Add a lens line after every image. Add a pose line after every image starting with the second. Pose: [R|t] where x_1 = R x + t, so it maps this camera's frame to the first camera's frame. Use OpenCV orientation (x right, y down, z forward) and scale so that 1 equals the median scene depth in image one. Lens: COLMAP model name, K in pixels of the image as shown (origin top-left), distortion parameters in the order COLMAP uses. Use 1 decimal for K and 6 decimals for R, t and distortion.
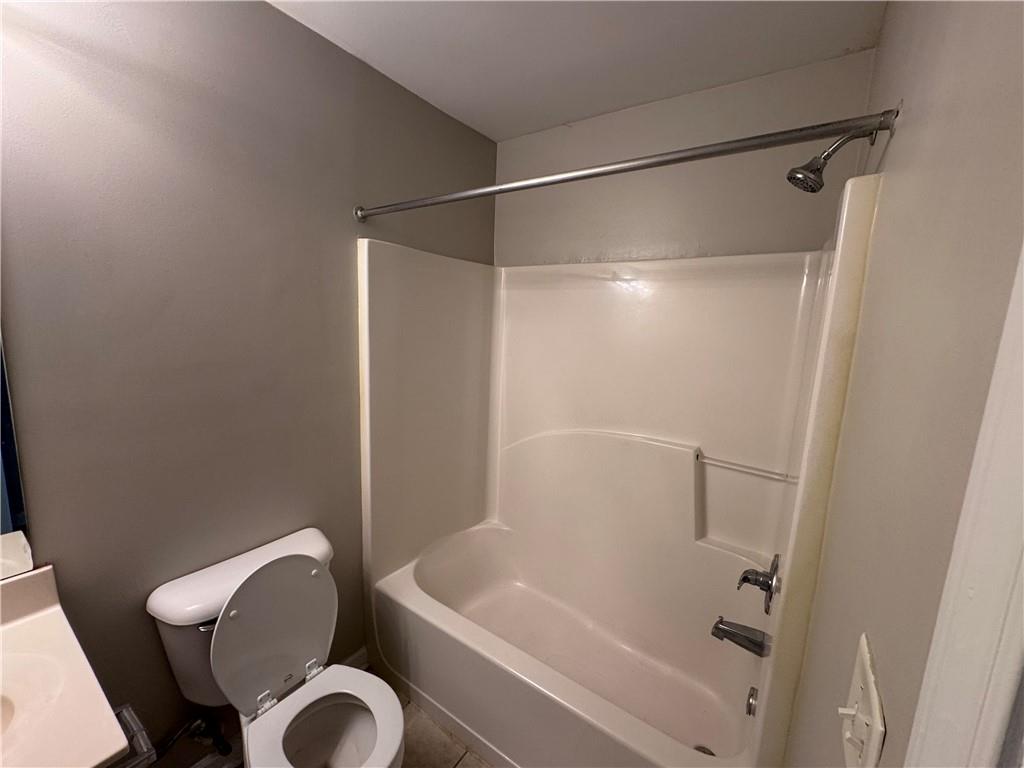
lens RADIAL K [[412.5, 0, 512.0], [0, 412.5, 384.0], [0, 0, 1]] dist [0.000331, 0.000004]
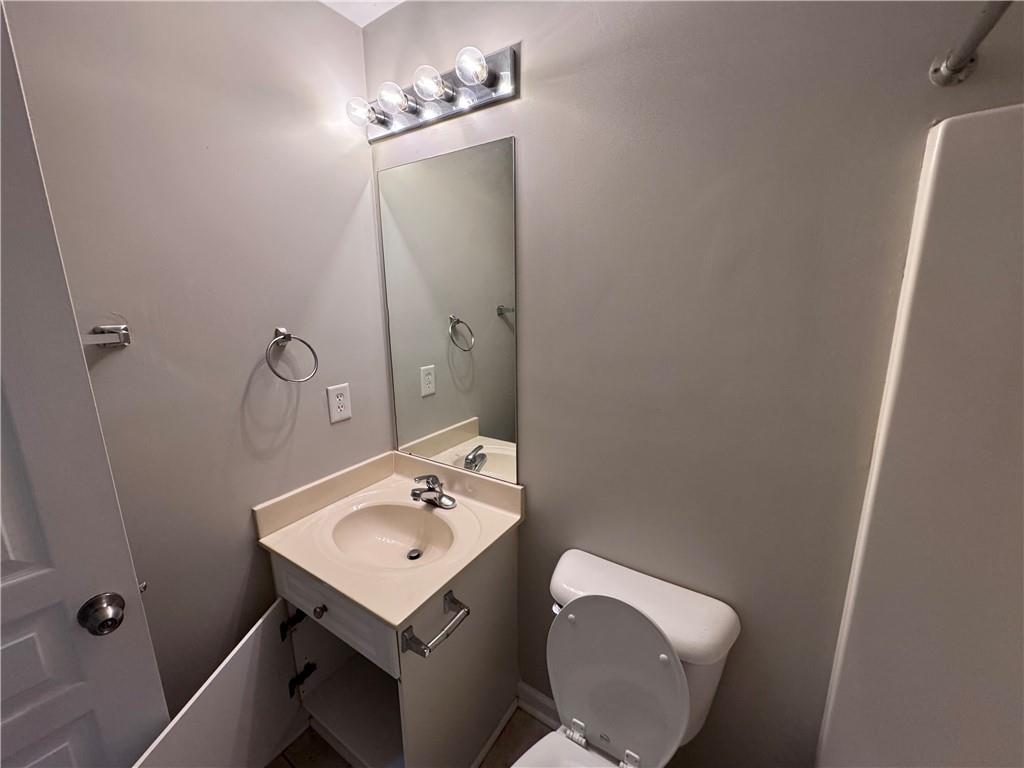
lens RADIAL K [[405.3, 0, 512.0], [0, 405.3, 384.0], [0, 0, 1]] dist [0.008098, 0.000286]
pose [[0.023856, 0.177842, -0.983770, 0.115546], [-0.130944, 0.976128, 0.173286, -0.088774], [0.991103, 0.124685, 0.046574, 0.551371]]
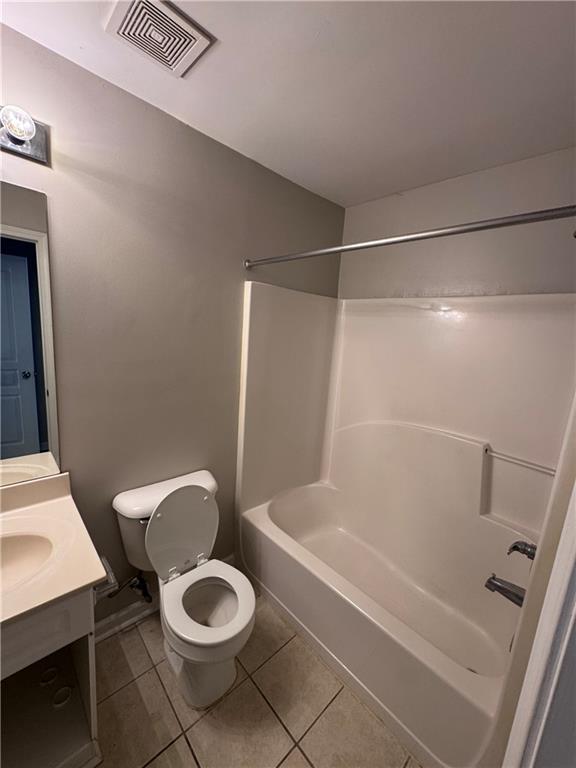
lens RADIAL K [[309.4, 0, 289.0], [0, 309.4, 386.4], [0, 0, 1]] dist [0.000331, 0.000004]
pose [[0.979426, 0.064276, -0.191294, 0.019793], [-0.061362, 0.997892, 0.021122, -0.006638], [0.192248, -0.008950, 0.981305, -0.067605]]
